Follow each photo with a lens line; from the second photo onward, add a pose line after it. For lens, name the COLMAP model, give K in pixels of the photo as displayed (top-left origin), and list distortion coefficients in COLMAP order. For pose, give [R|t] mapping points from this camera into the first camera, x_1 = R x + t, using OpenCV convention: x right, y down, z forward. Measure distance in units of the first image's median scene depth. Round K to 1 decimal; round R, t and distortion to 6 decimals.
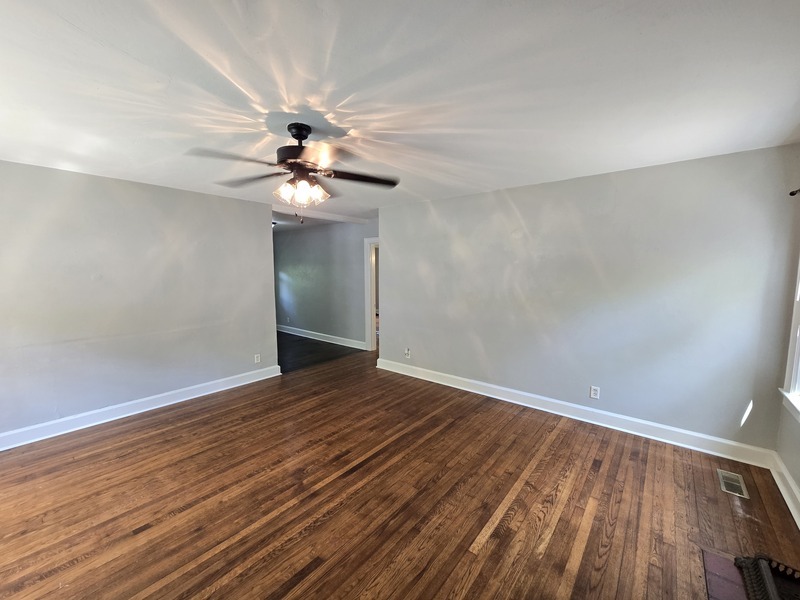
lens RADIAL K [[326.1, 0, 403.4], [0, 326.1, 298.3], [0, 0, 1]] dist [0.004836, 0.000468]
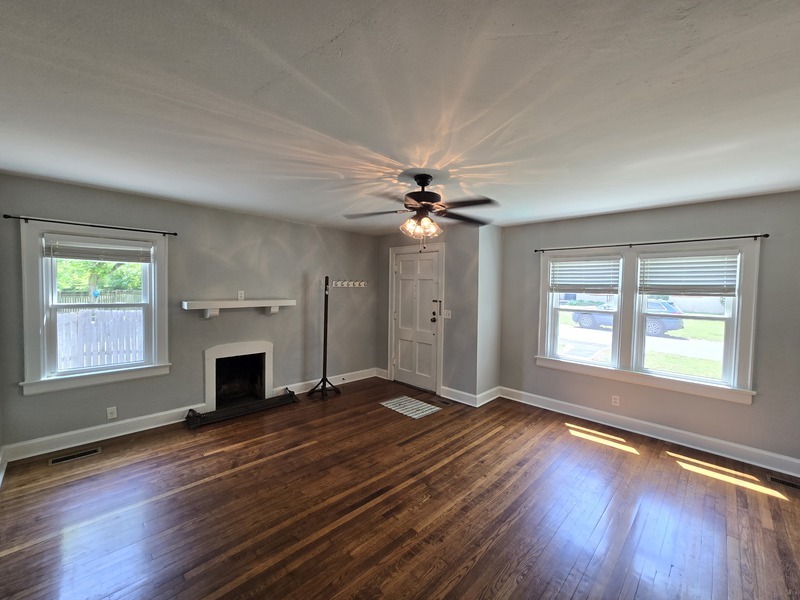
lens RADIAL K [[326.1, 0, 399.0], [0, 326.1, 301.0], [0, 0, 1]] dist [0.004836, 0.000468]
pose [[-0.994024, -0.021284, 0.107068, -0.298518], [-0.007610, 0.991933, 0.126535, -0.167747], [-0.108898, 0.124964, -0.986167, 1.864303]]
